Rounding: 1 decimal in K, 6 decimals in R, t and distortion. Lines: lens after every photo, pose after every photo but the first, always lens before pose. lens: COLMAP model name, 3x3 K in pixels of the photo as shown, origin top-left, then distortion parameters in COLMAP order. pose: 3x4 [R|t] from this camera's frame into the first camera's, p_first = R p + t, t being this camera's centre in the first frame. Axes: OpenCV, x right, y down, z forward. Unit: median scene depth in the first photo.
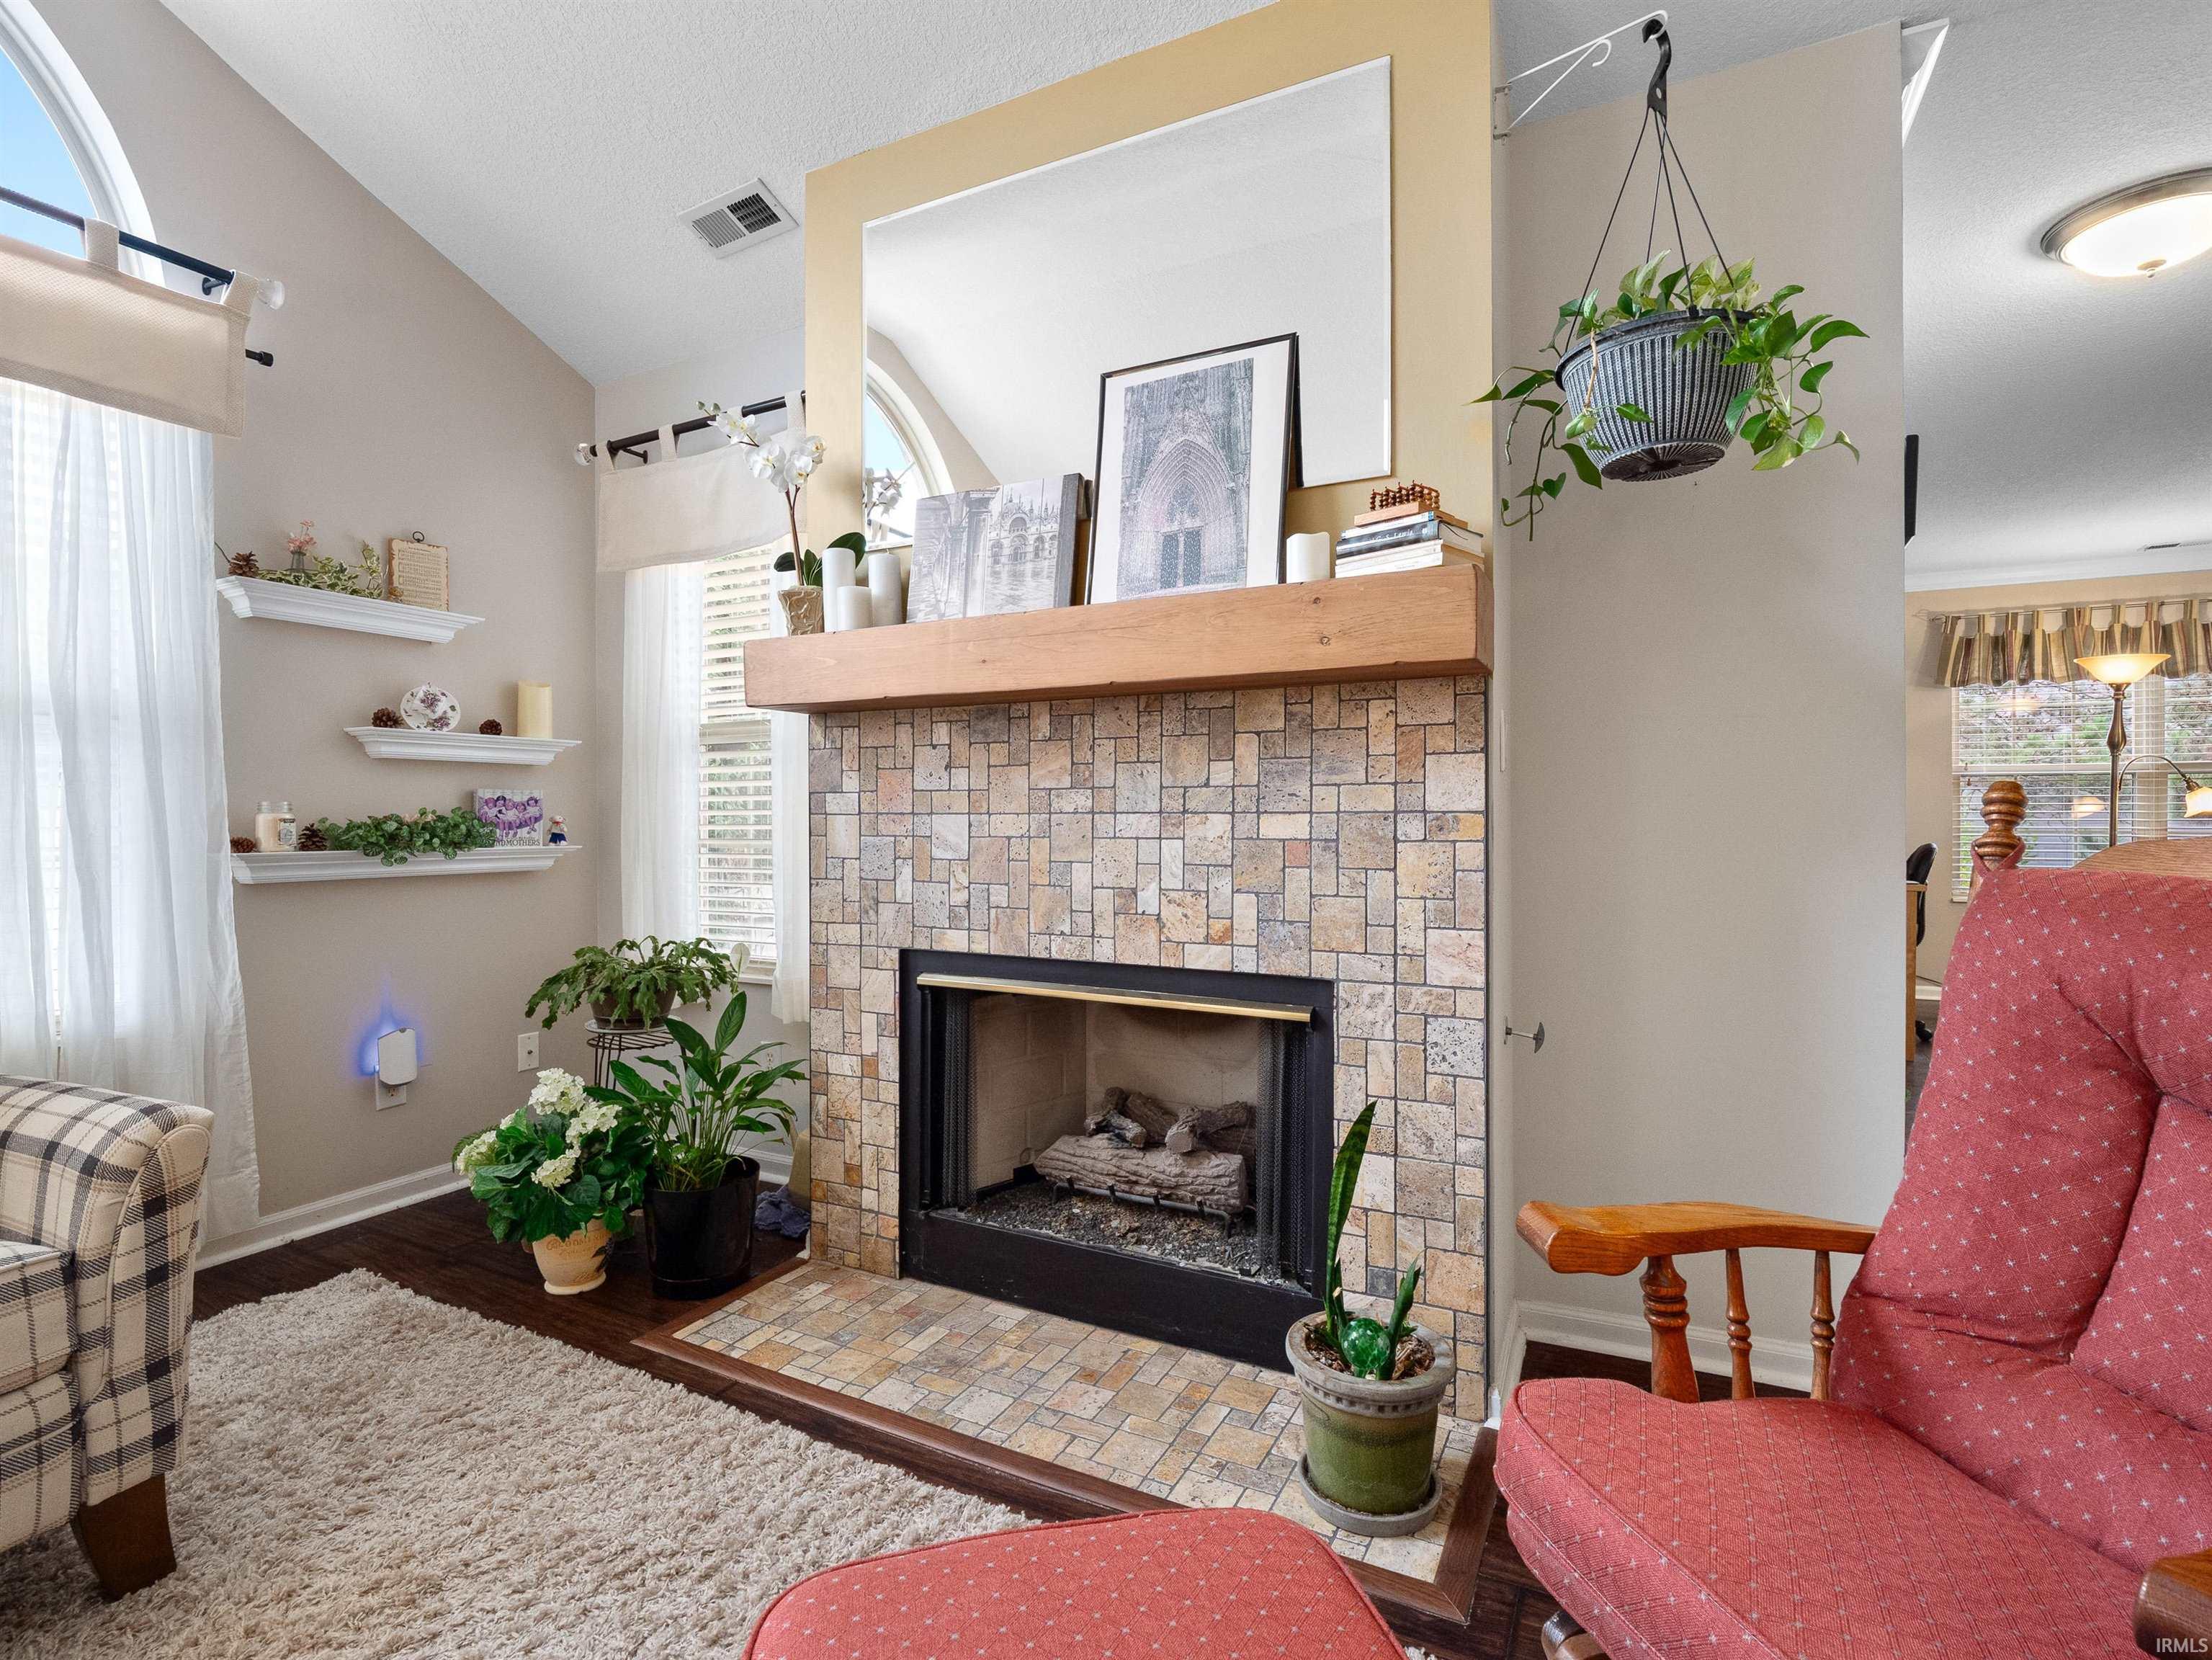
lens RADIAL K [[1102.1, 0, 1082.4], [0, 1102.1, 820.4], [0, 0, 1]] dist [0.000903, -0.005917]
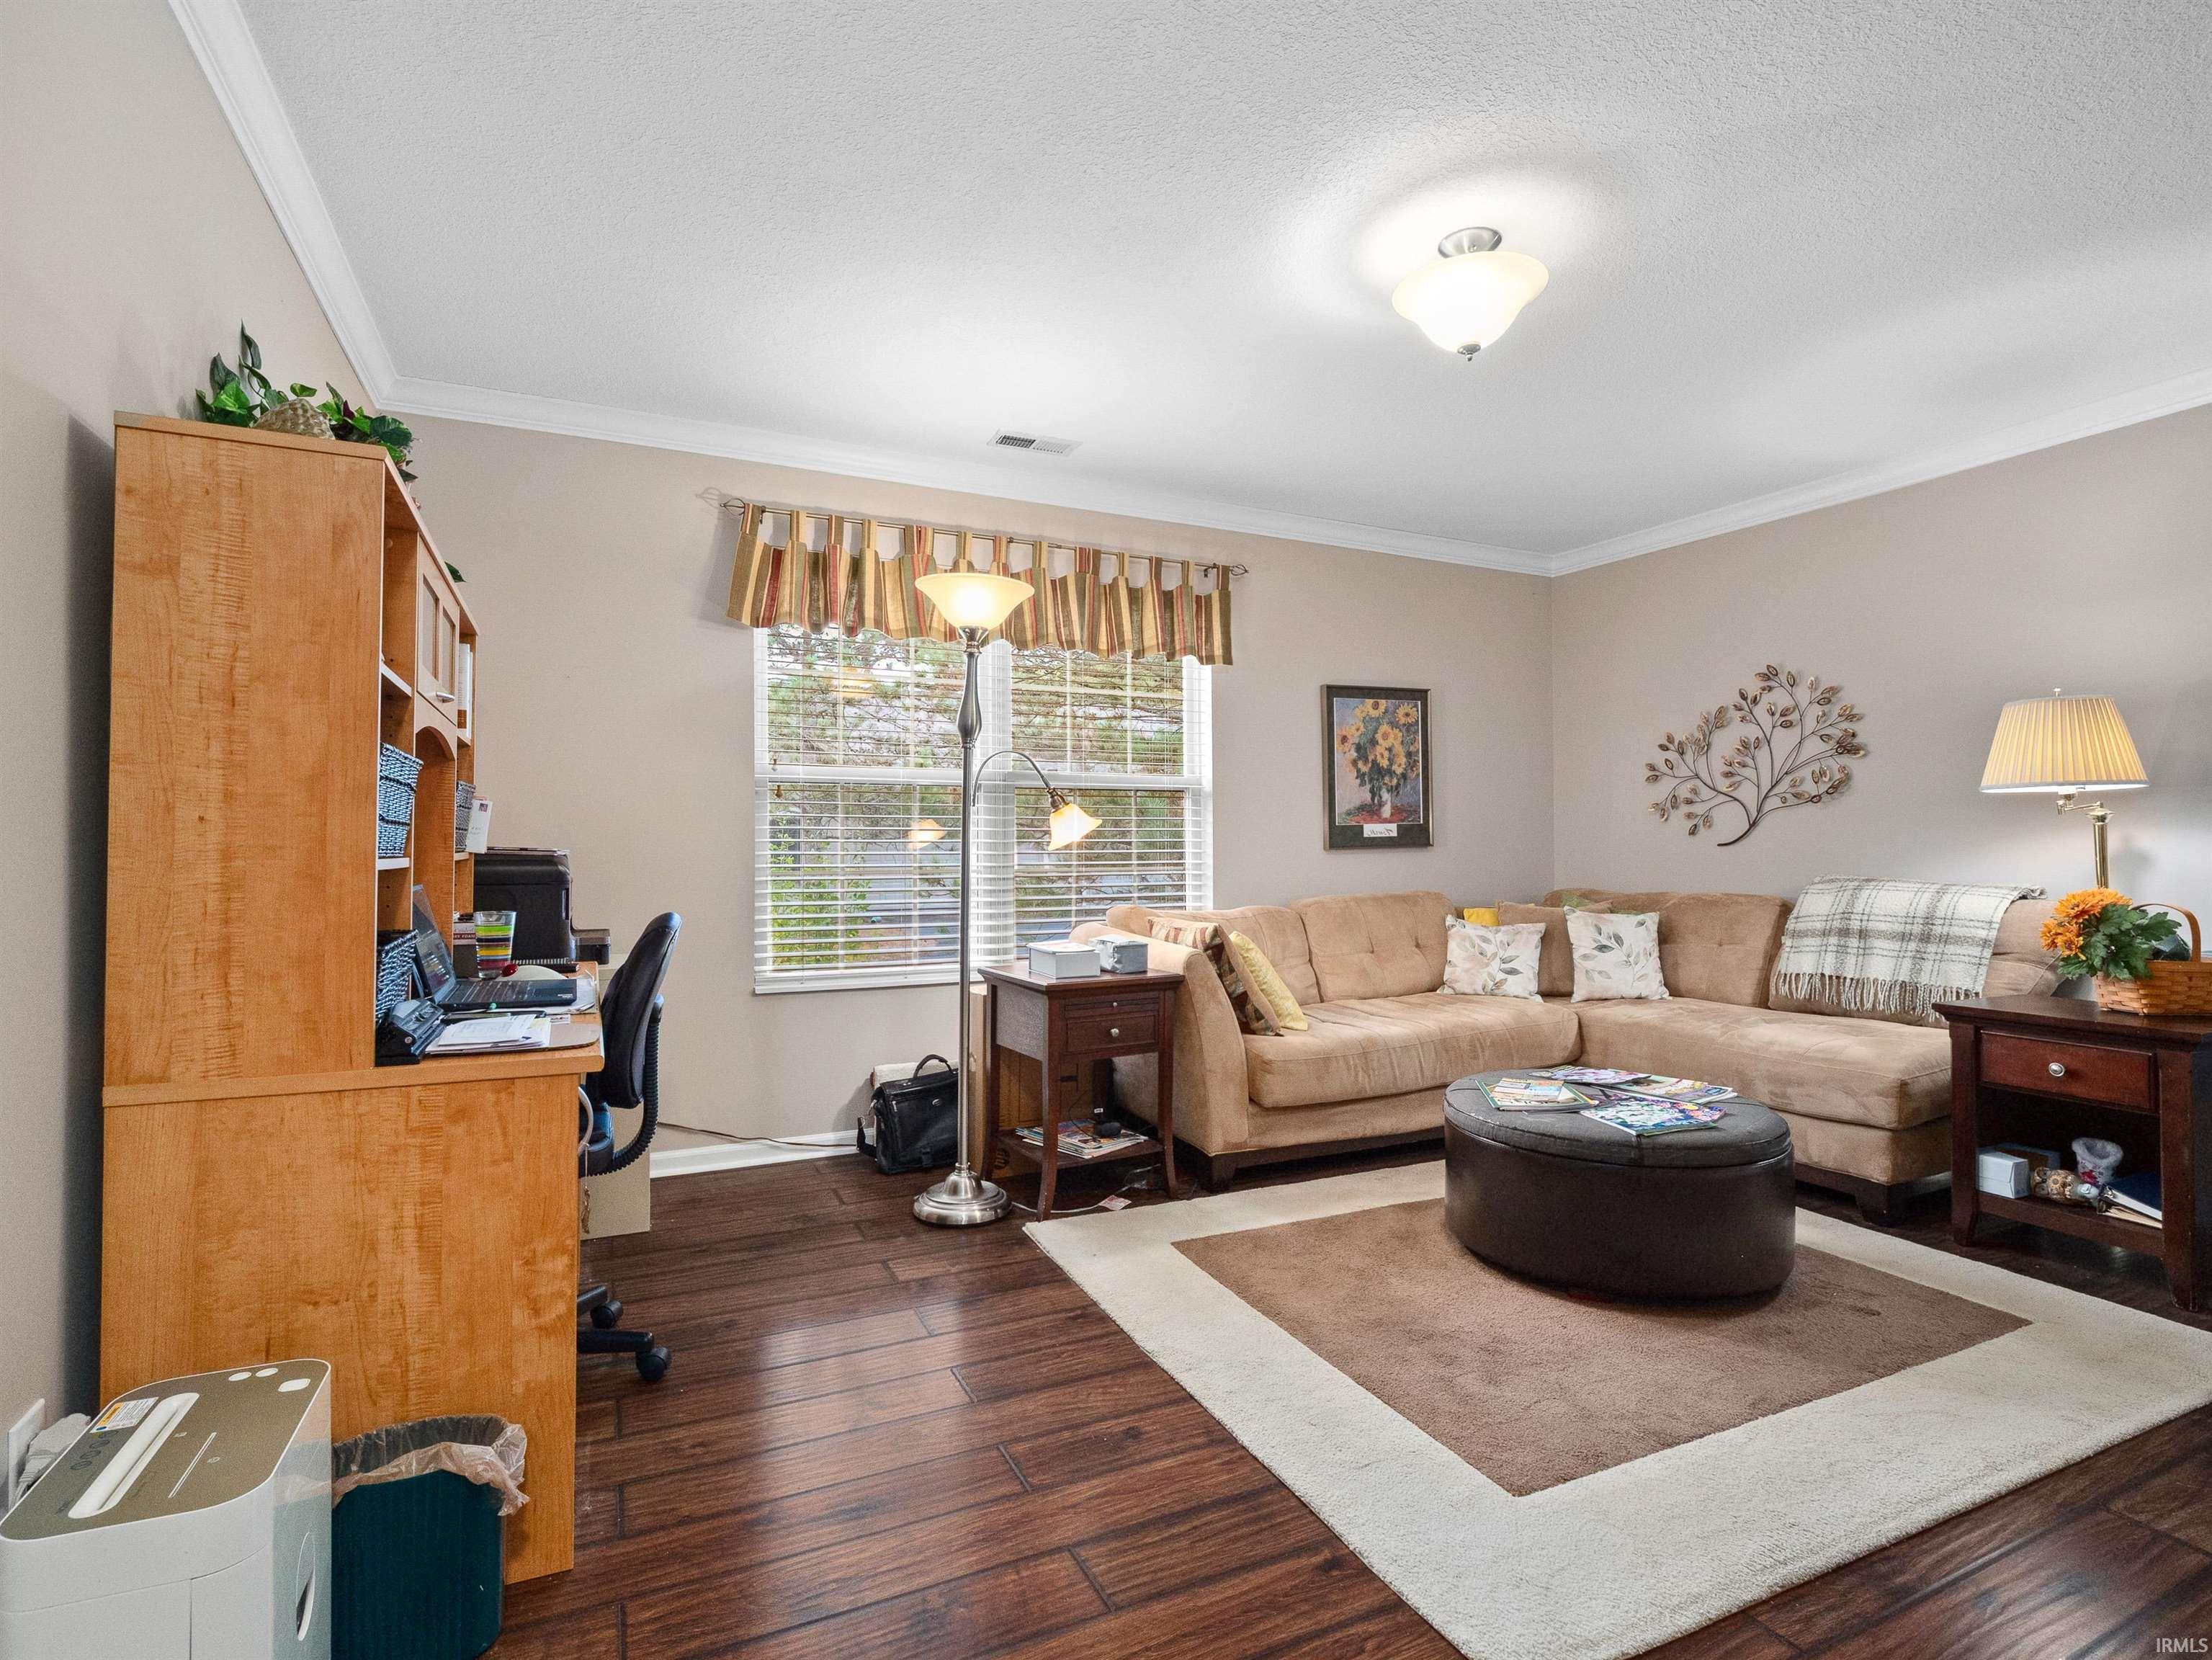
lens RADIAL K [[1102.1, 0, 1112.2], [0, 1102.1, 825.0], [0, 0, 1]] dist [0.000903, -0.005917]
pose [[0.605801, 0.011547, 0.795532, 0.452977], [0.003869, 0.999840, -0.017459, -0.006173], [-0.795607, 0.013654, 0.605660, 0.508641]]
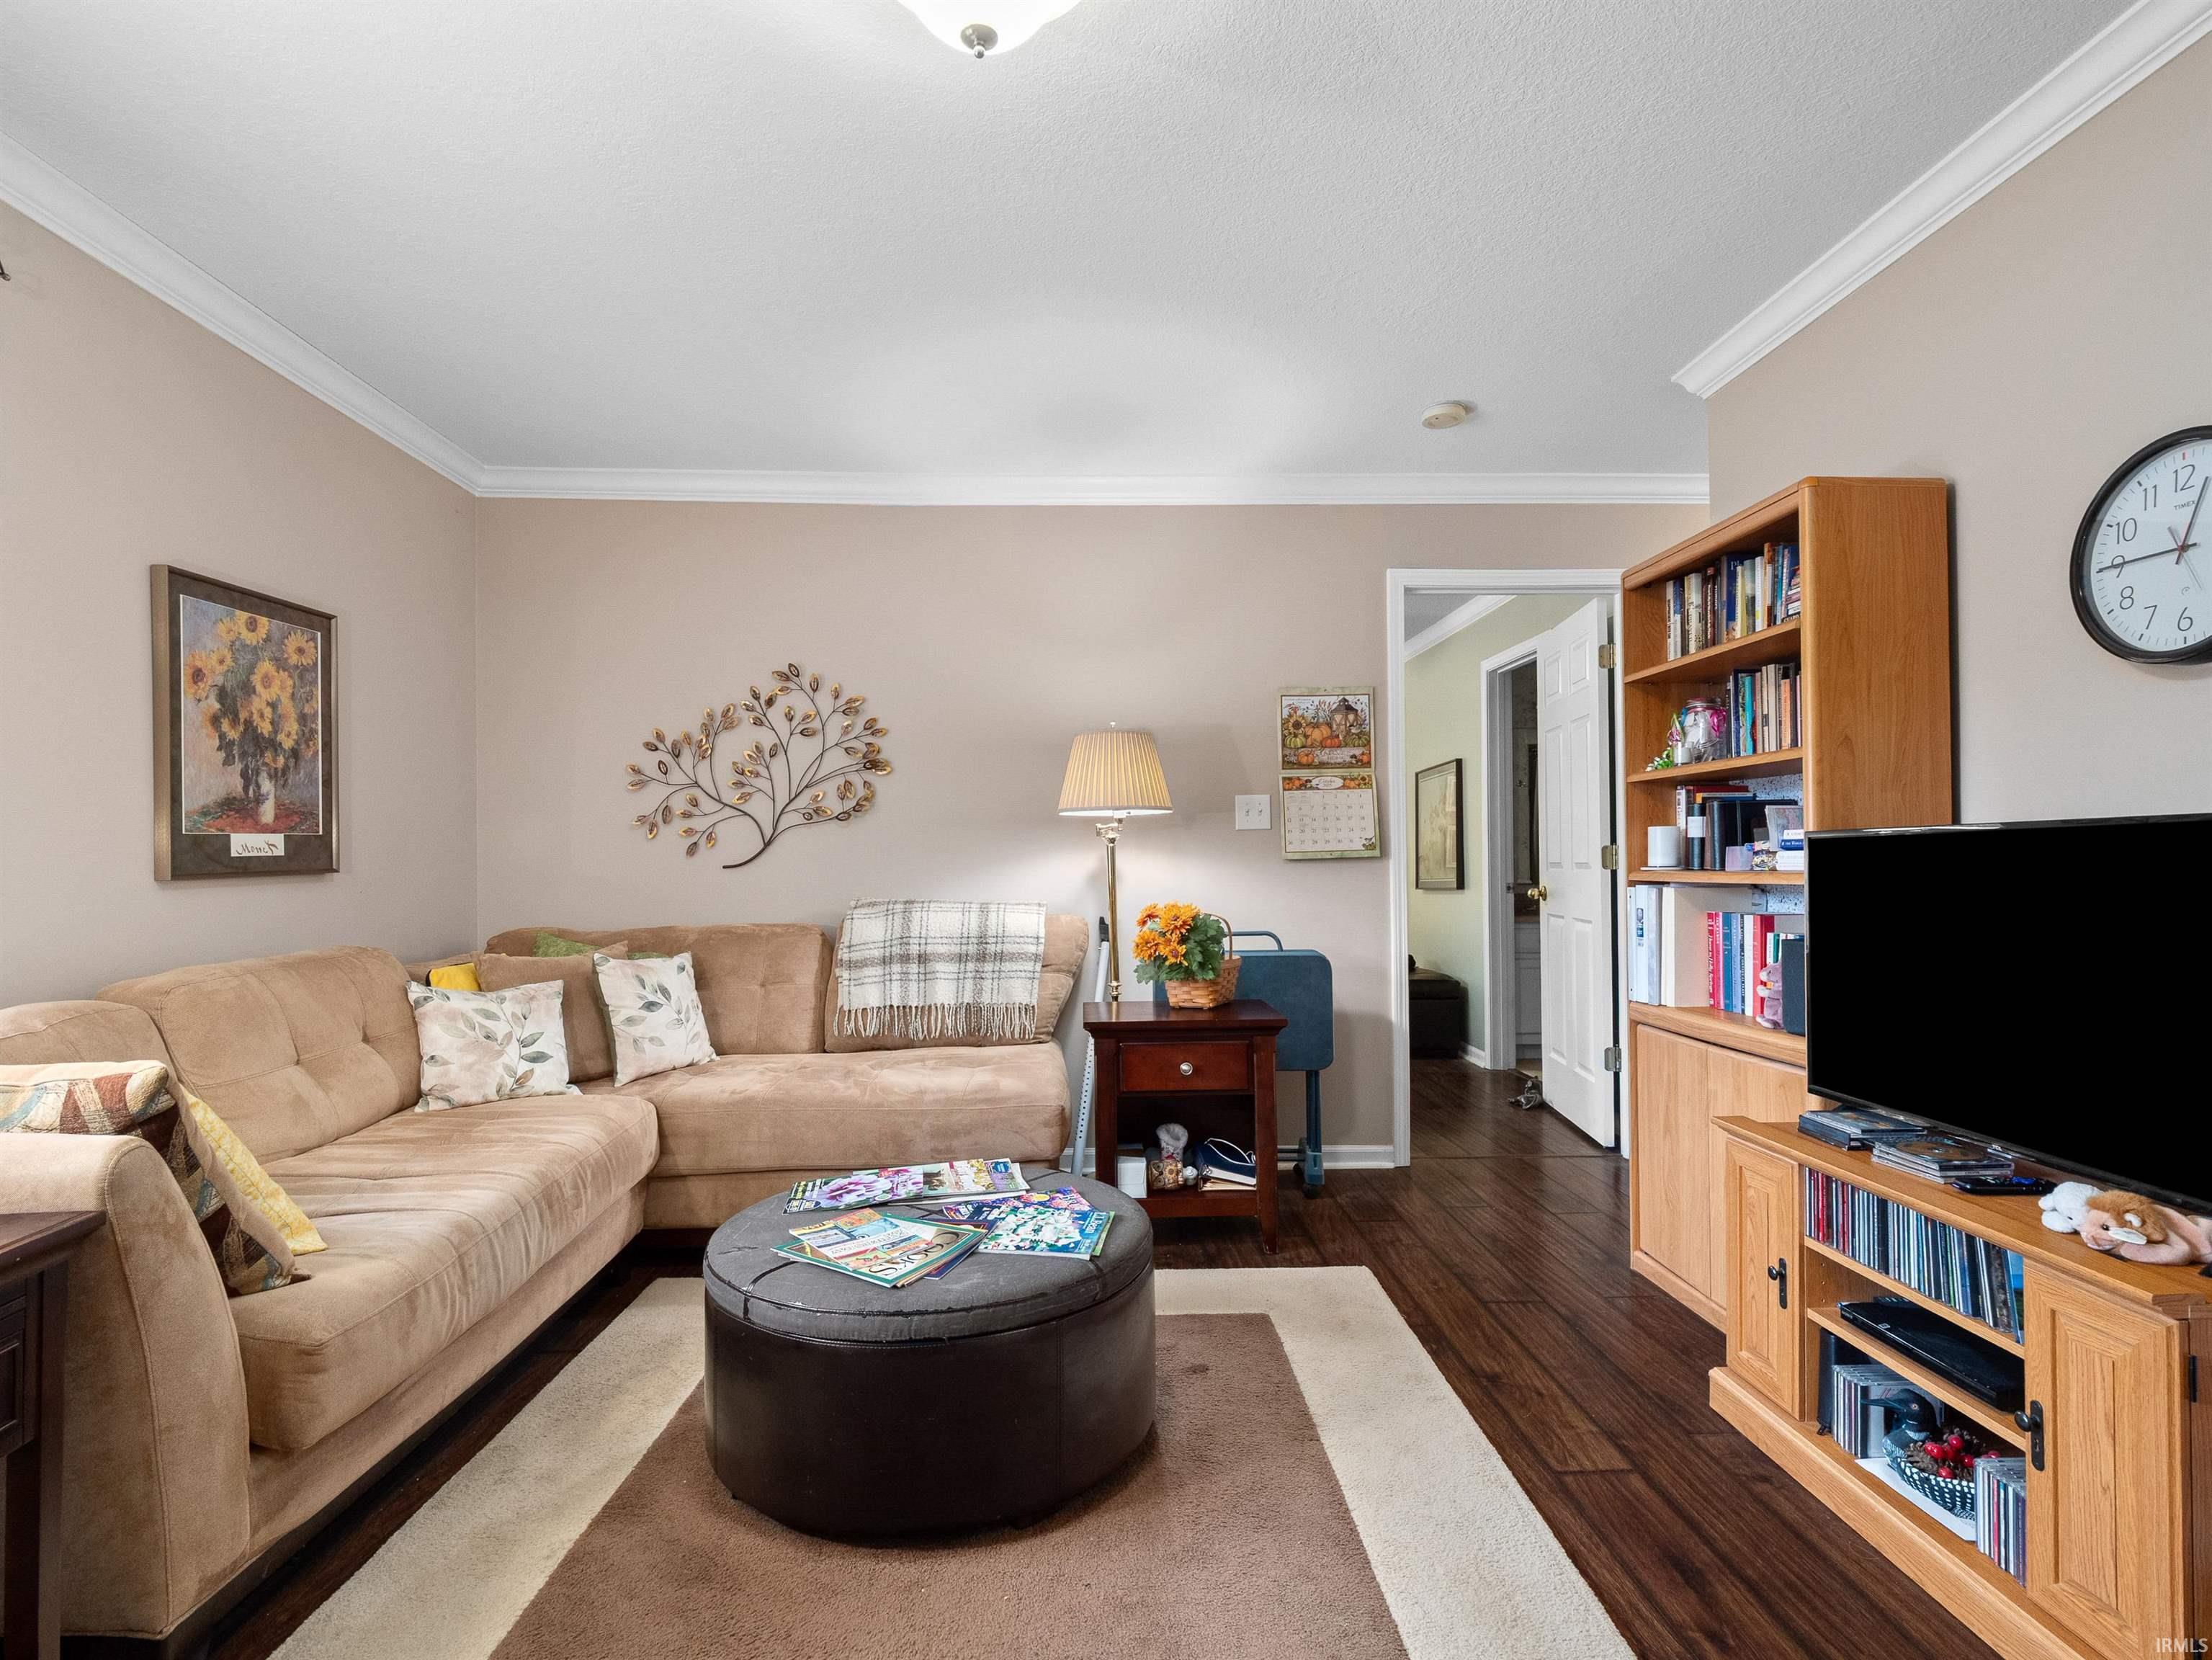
lens RADIAL K [[1102.1, 0, 1105.4], [0, 1102.1, 850.0], [0, 0, 1]] dist [0.000903, -0.005917]
pose [[-0.486967, 0.014155, 0.873306, 0.678200], [0.010637, 0.999891, -0.010275, -0.004871], [-0.873356, 0.004285, -0.487064, 0.803485]]
